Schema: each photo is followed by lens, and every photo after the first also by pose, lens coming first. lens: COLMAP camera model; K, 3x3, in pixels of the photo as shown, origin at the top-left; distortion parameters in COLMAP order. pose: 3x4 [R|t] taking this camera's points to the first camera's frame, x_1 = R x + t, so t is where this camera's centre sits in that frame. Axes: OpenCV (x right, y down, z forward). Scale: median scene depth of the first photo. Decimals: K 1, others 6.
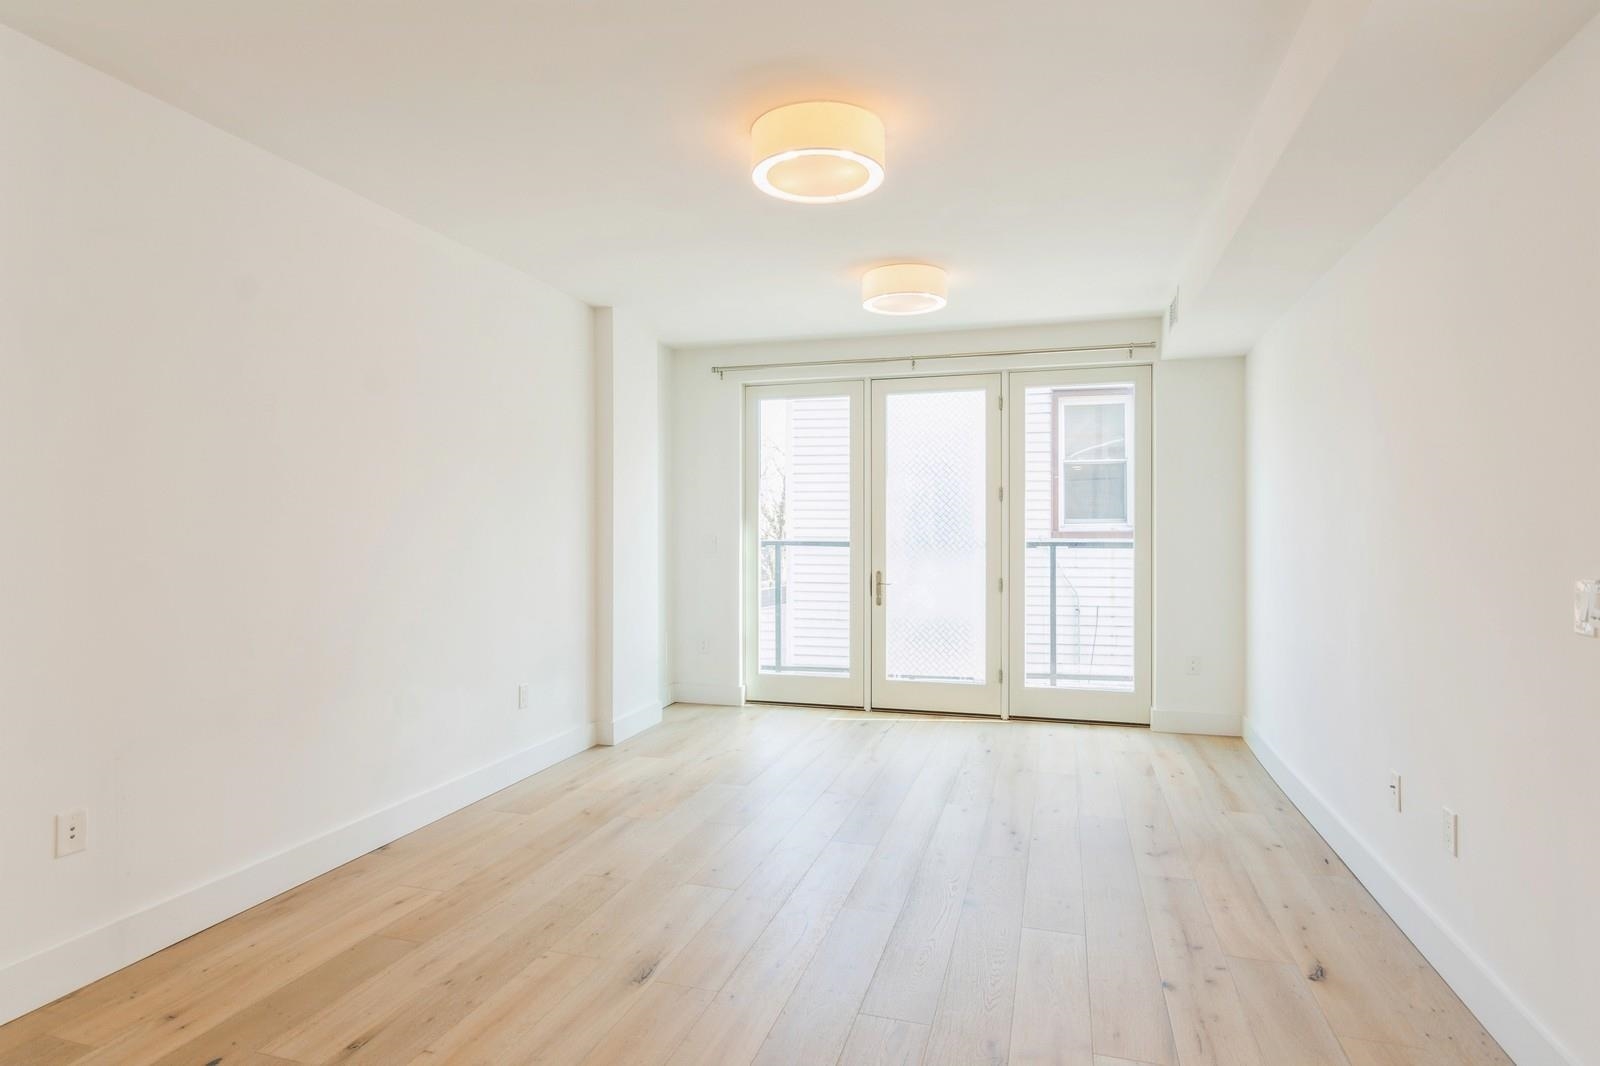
lens RADIAL K [[846.2, 0, 799.3], [0, 846.2, 531.9], [0, 0, 1]] dist [0.000024, -0.000406]
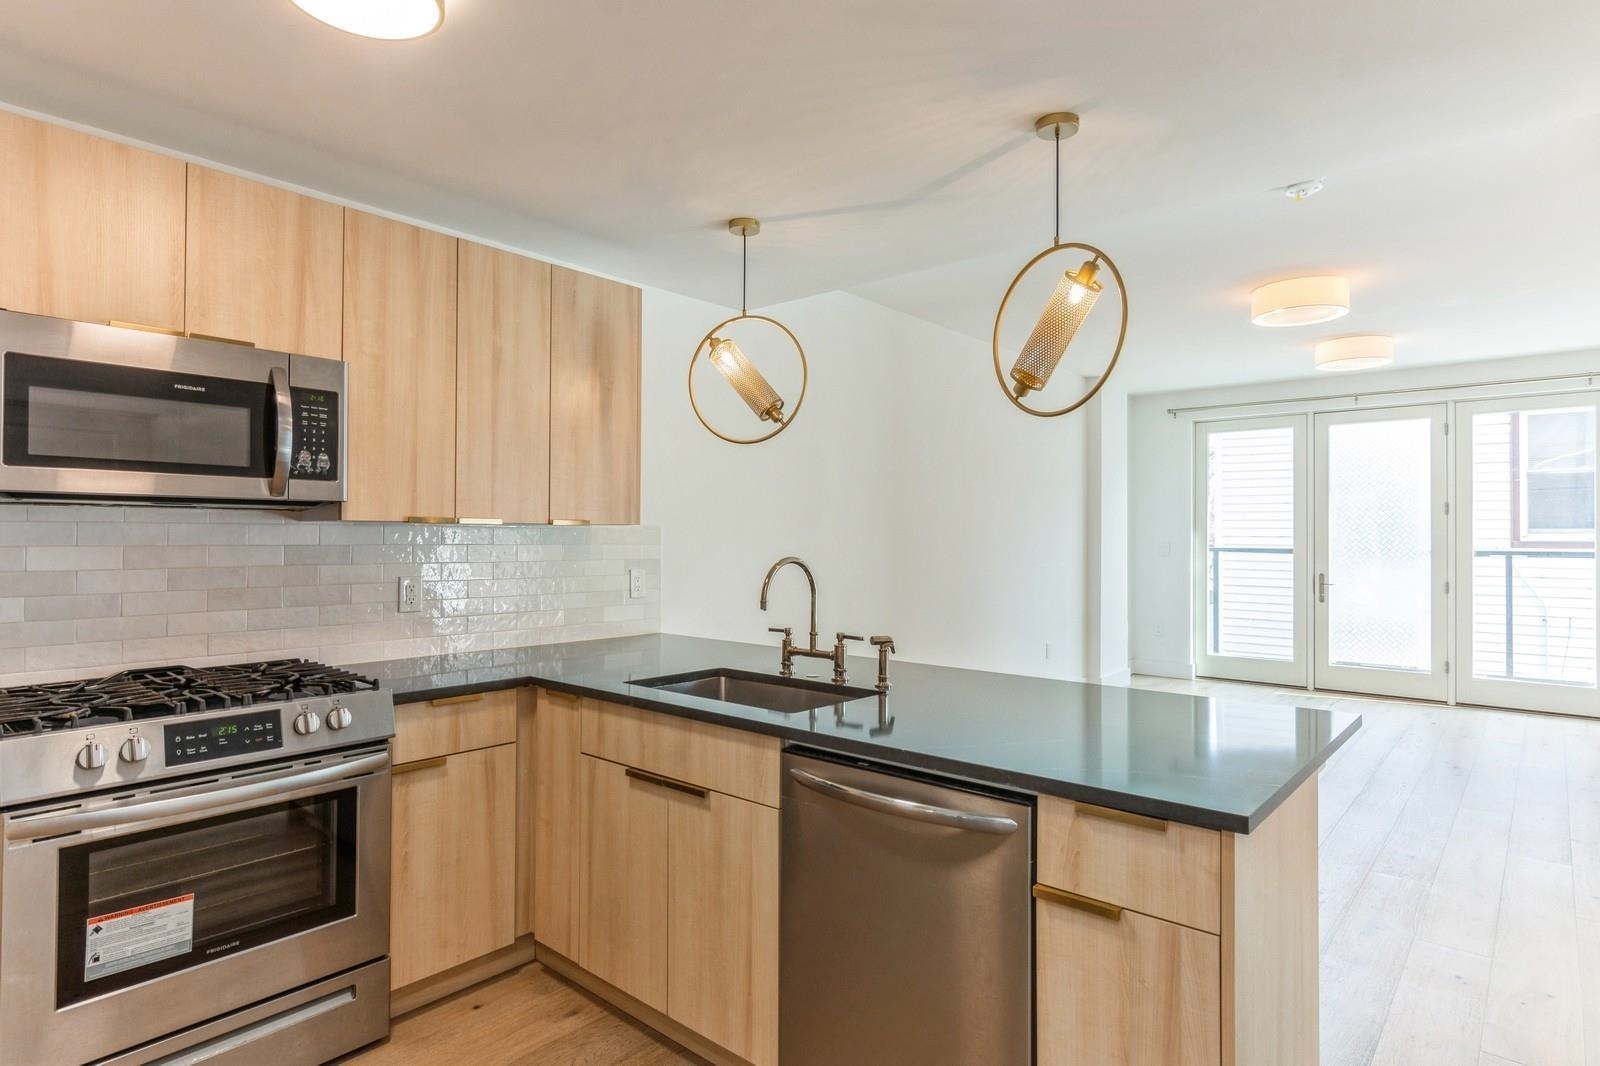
lens RADIAL K [[846.2, 0, 801.1], [0, 846.2, 530.6], [0, 0, 1]] dist [0.000024, -0.000406]
pose [[0.911249, 0.000715, -0.411856, -0.083222], [-0.004684, 0.999952, -0.008628, -0.000694], [0.411830, 0.009791, 0.911208, -0.387761]]
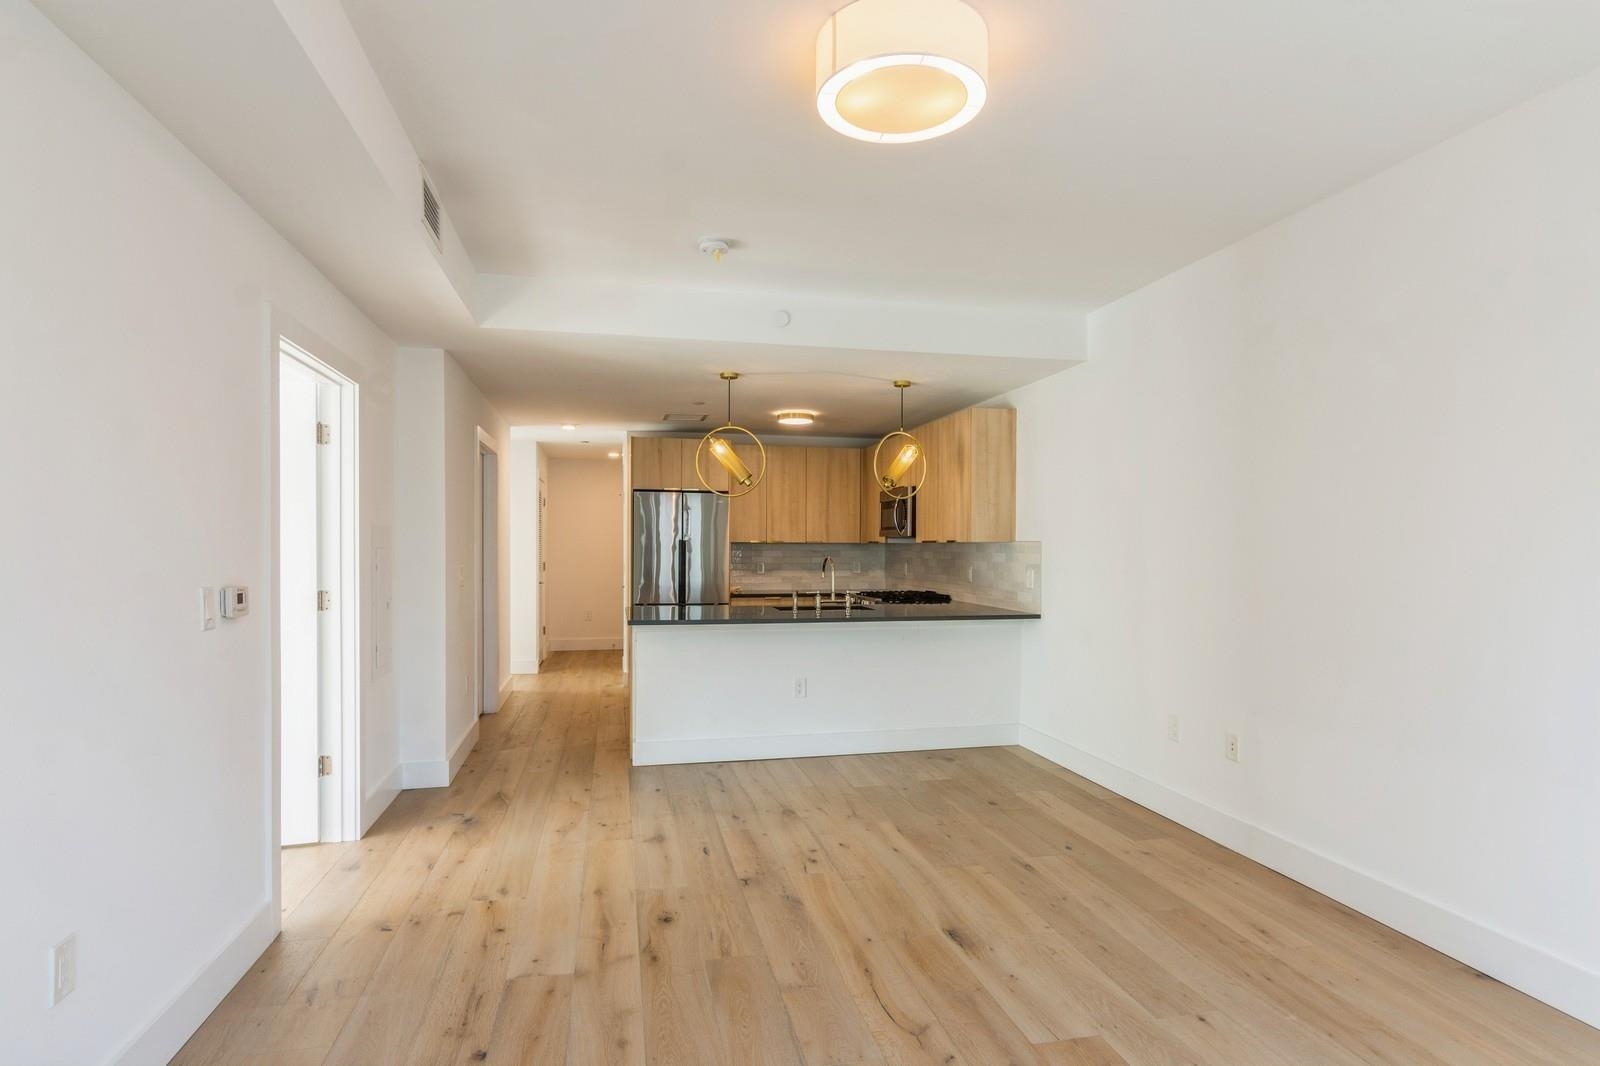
lens RADIAL K [[846.2, 0, 798.6], [0, 846.2, 537.2], [0, 0, 1]] dist [0.000024, -0.000406]
pose [[-0.868434, -0.003483, -0.495793, 0.231144], [-0.003499, 0.999993, -0.000896, -0.007552], [0.495793, 0.000956, -0.868440, 0.762467]]
